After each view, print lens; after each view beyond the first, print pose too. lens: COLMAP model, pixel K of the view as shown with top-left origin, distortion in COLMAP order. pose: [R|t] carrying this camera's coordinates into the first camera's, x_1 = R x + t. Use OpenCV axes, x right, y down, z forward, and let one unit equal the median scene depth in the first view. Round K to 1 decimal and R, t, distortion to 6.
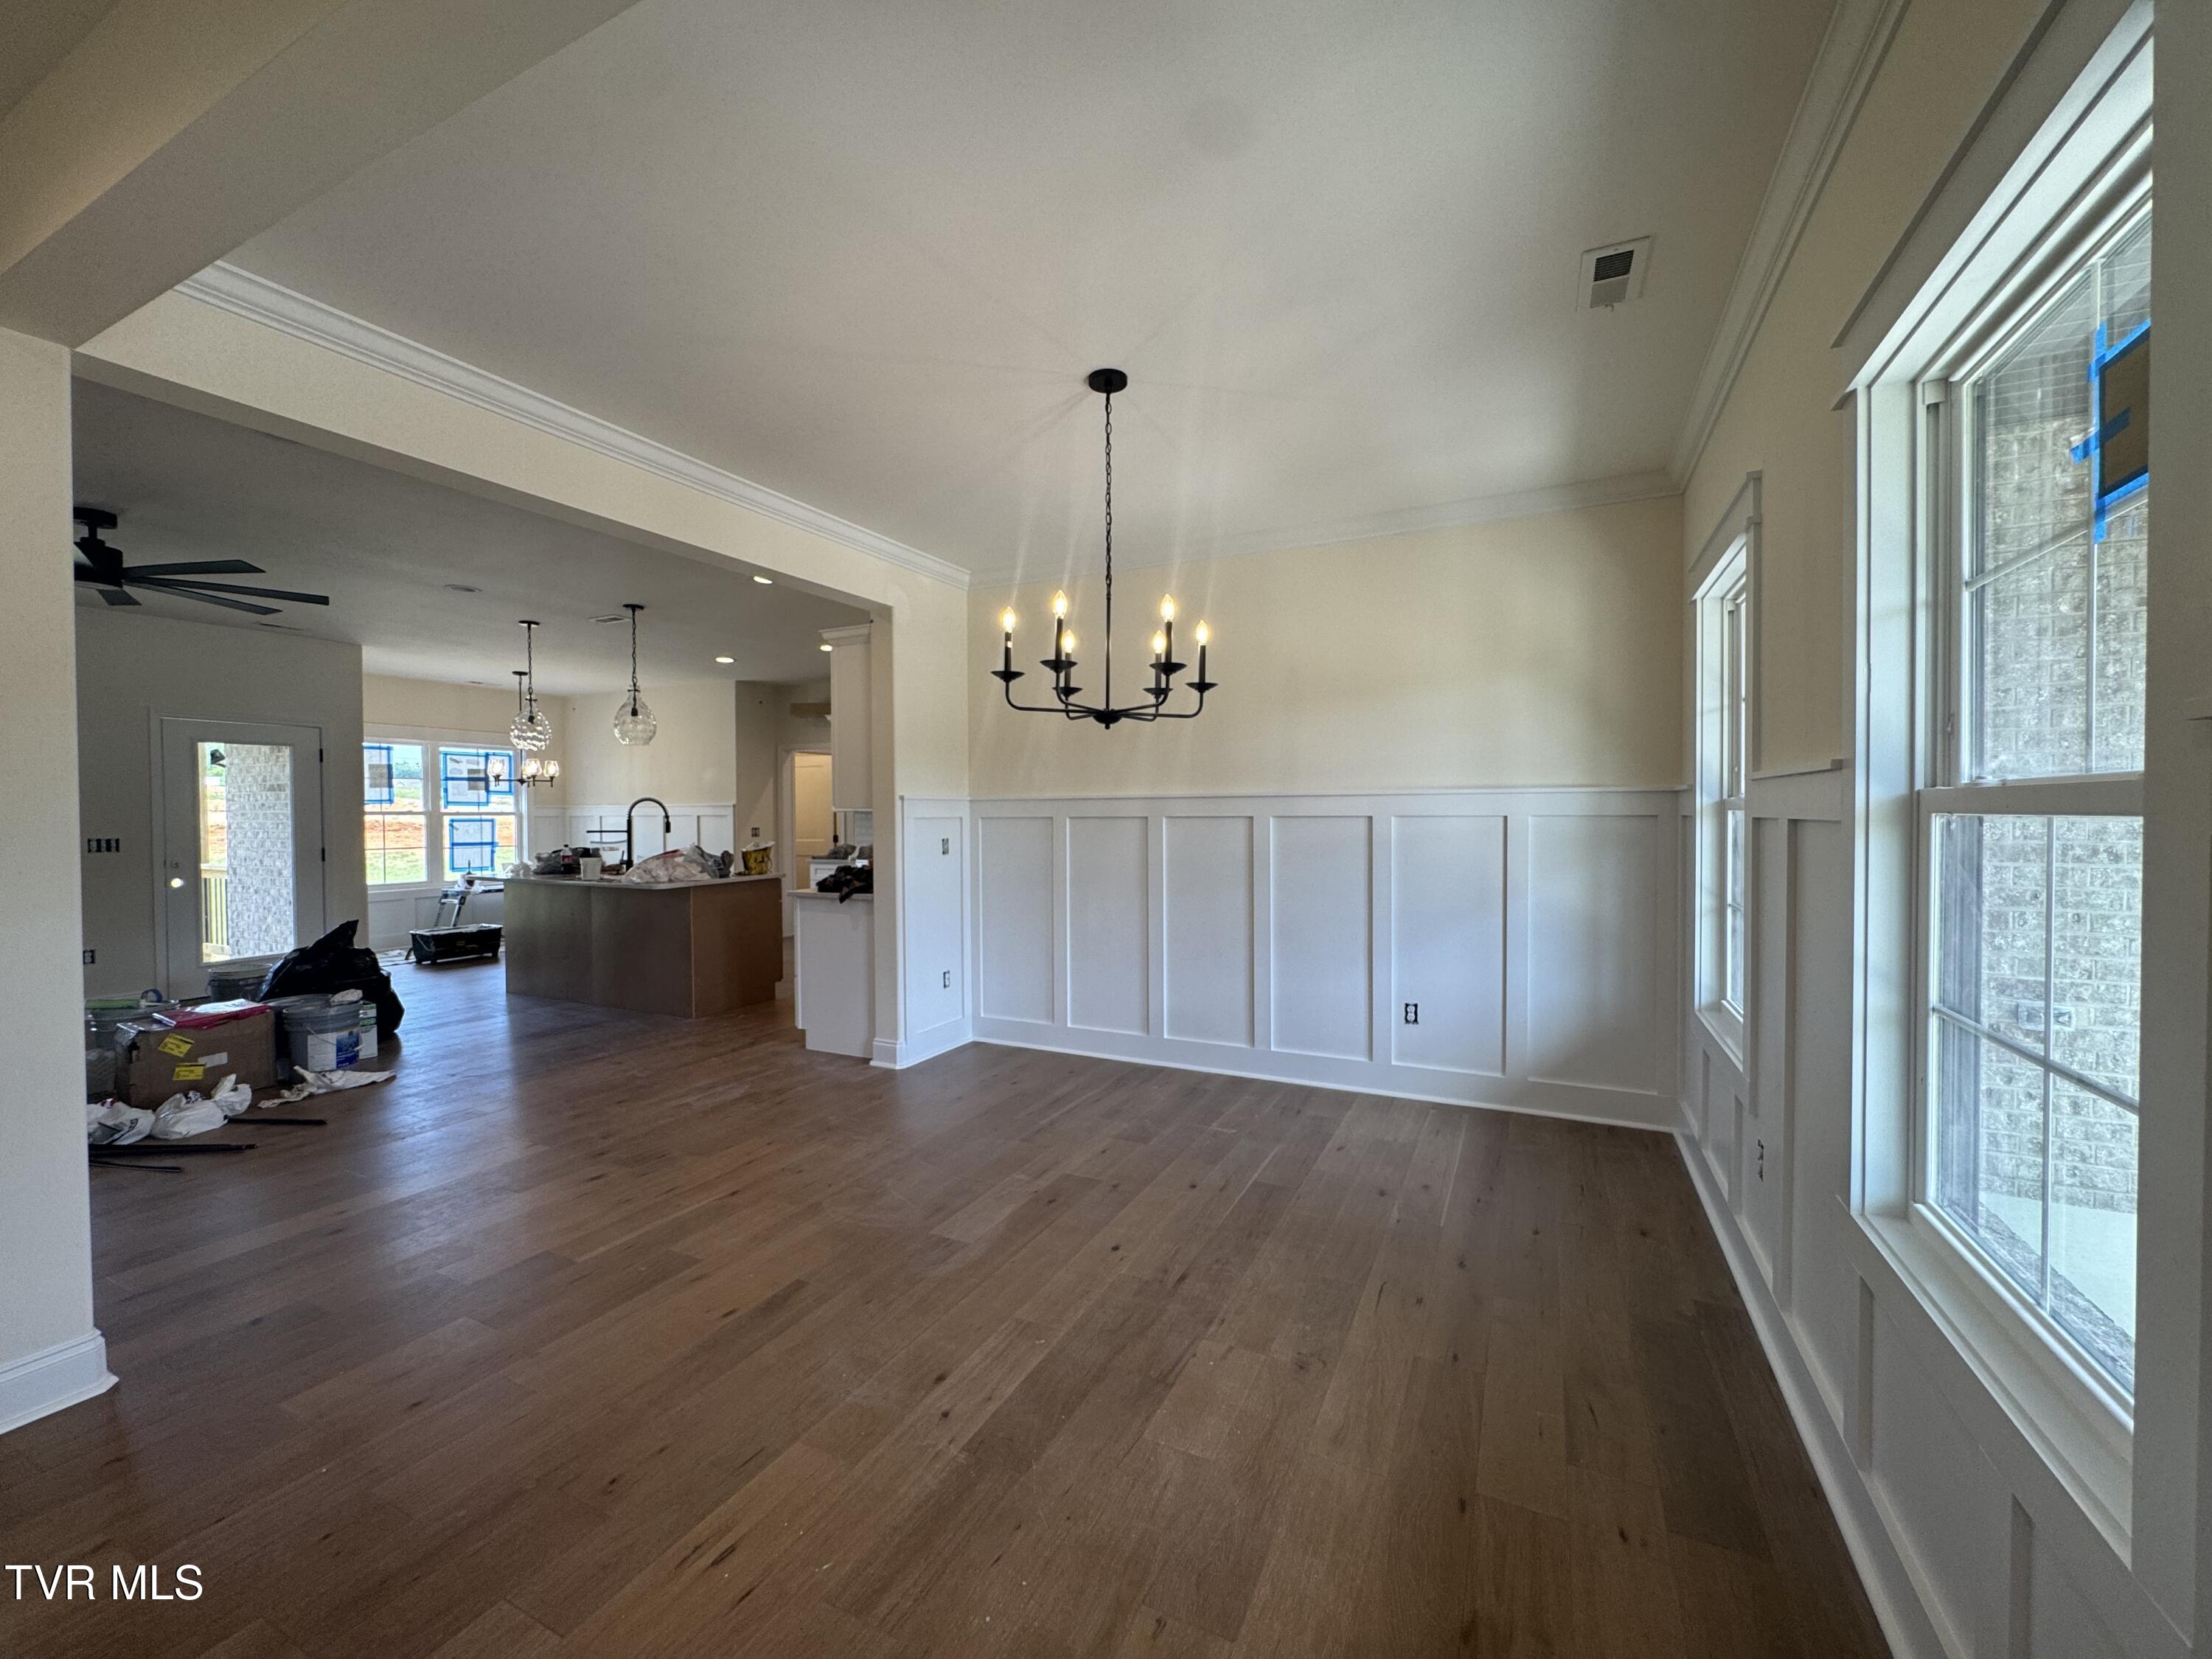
lens RADIAL K [[886.8, 0, 1112.2], [0, 886.8, 831.1], [0, 0, 1]] dist [-0.005518, 0.001267]
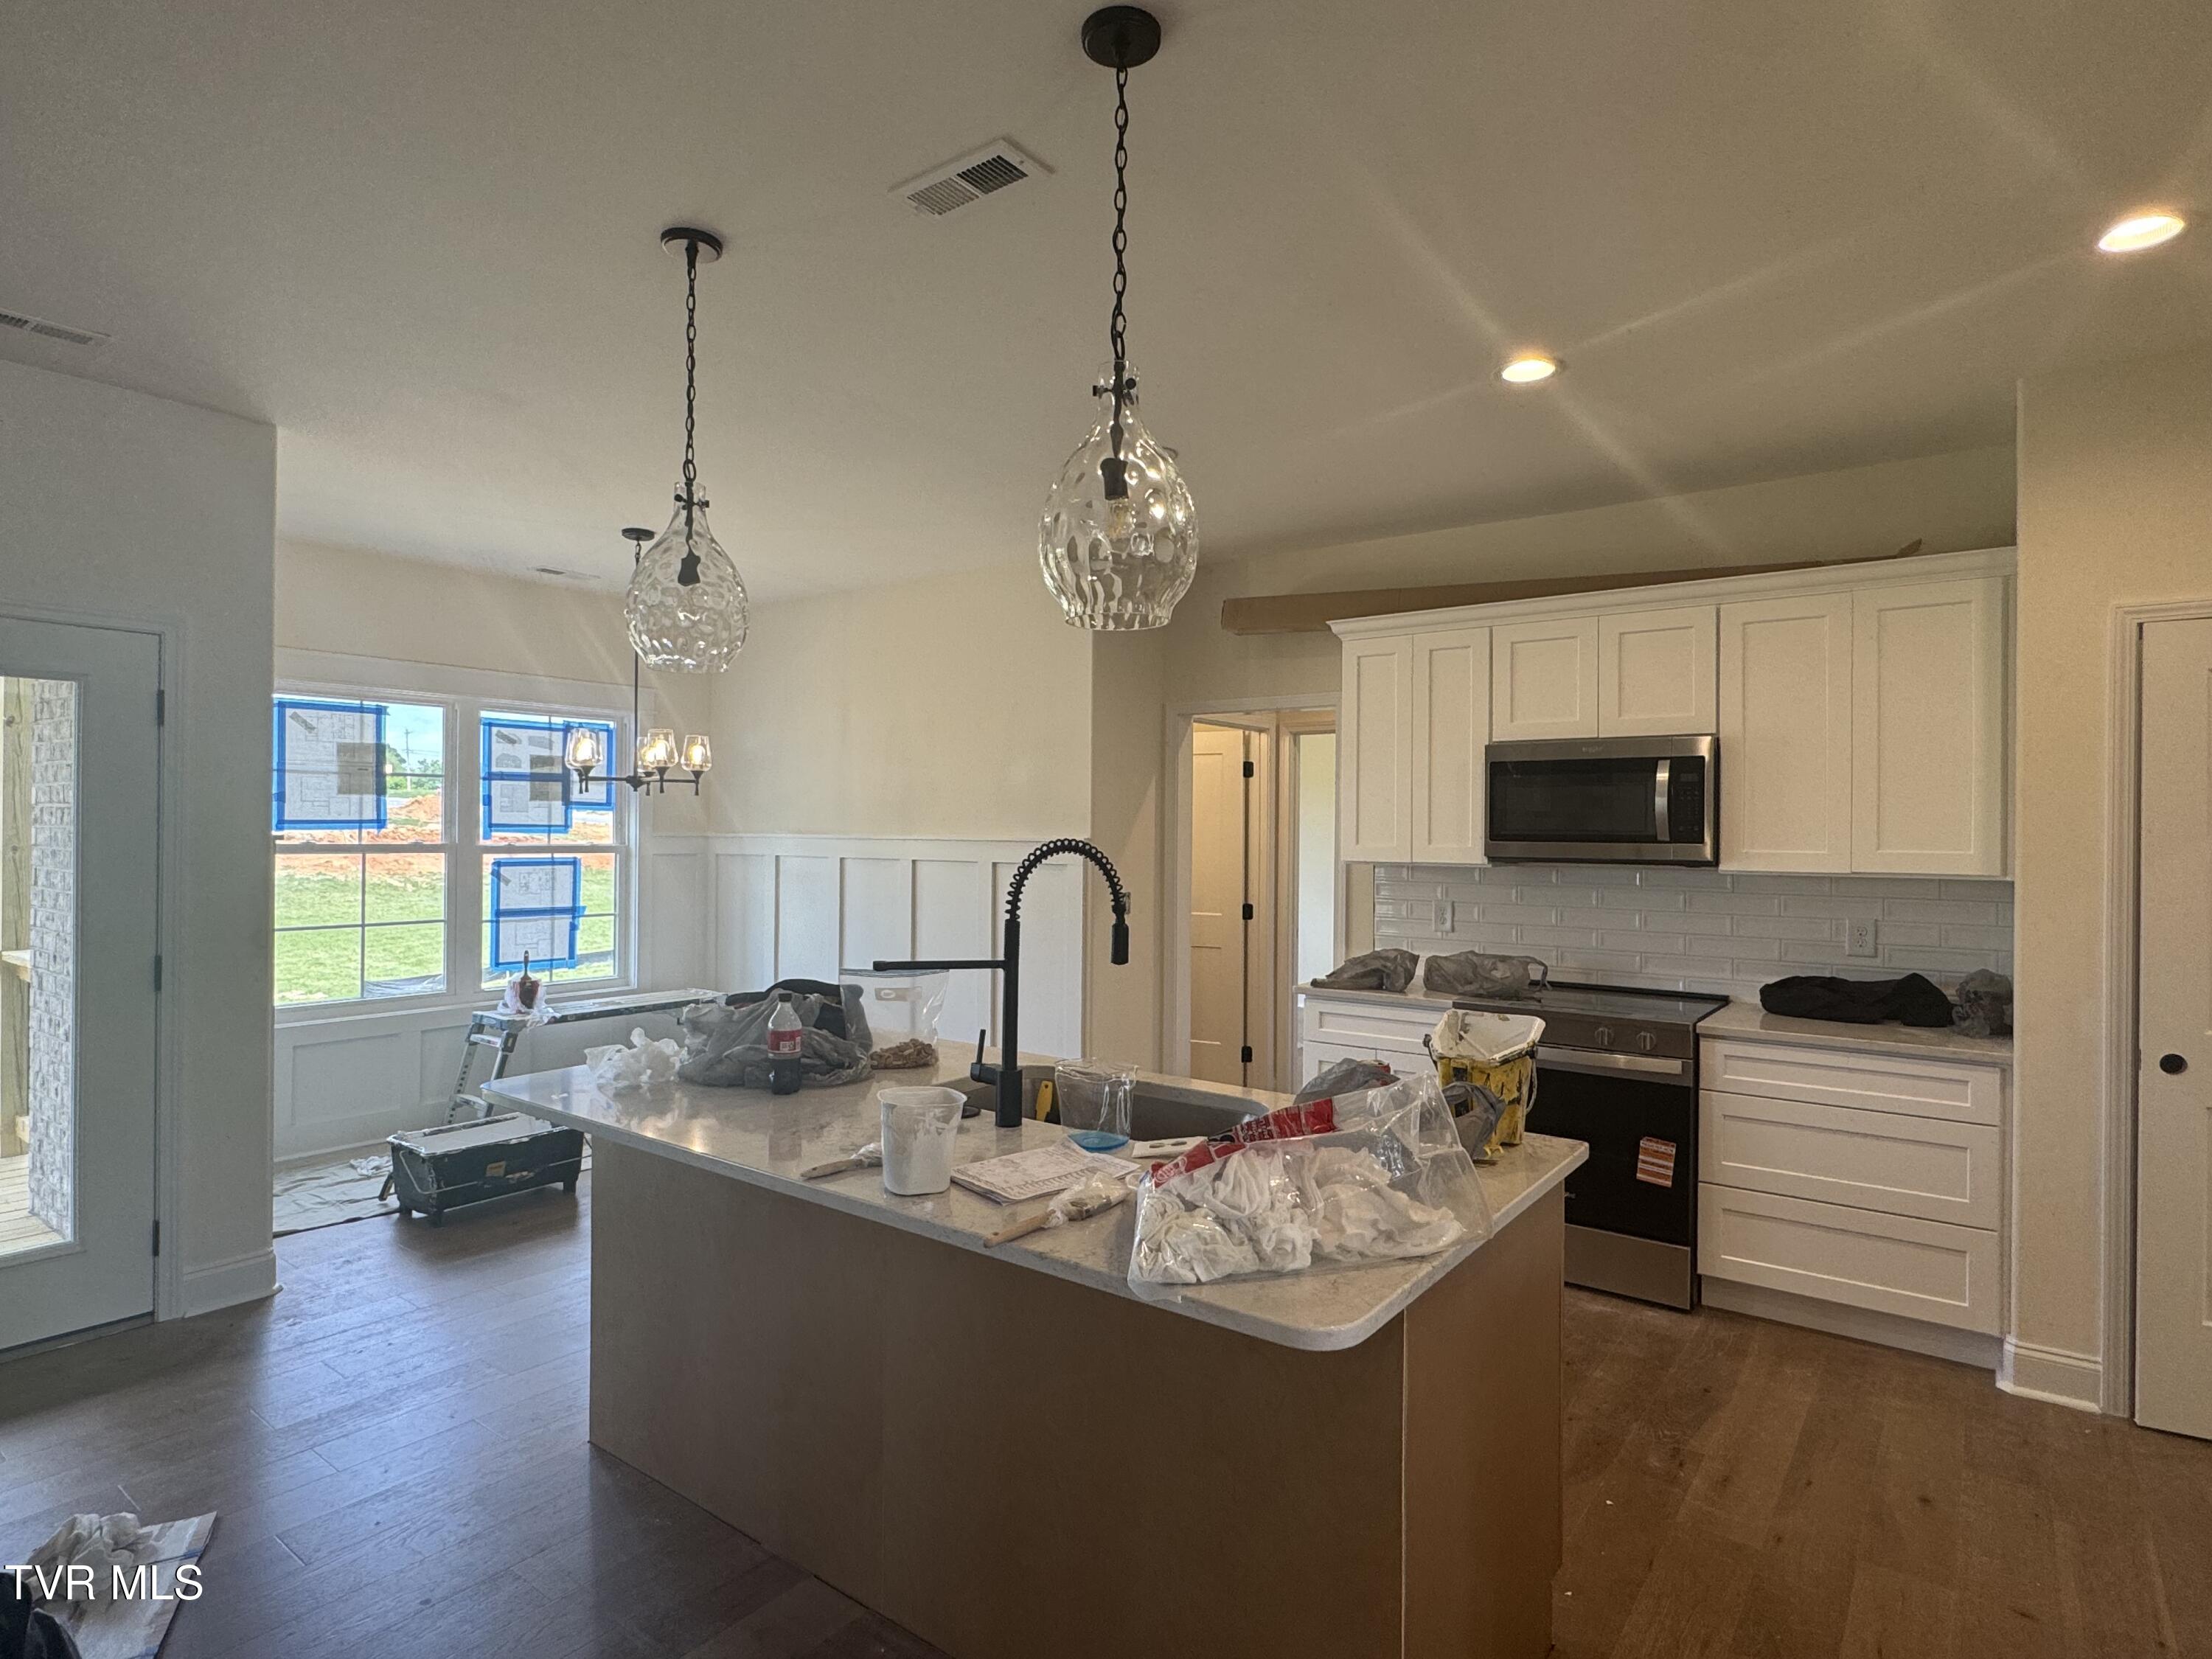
lens RADIAL K [[1188.6, 0, 1094.1], [0, 1188.6, 837.5], [0, 0, 1]] dist [0.002670, 0.000141]
pose [[0.979238, 0.014898, -0.202164, -0.300549], [-0.018067, 0.999741, -0.013839, -0.022787], [0.201905, 0.017205, 0.979254, 0.434421]]
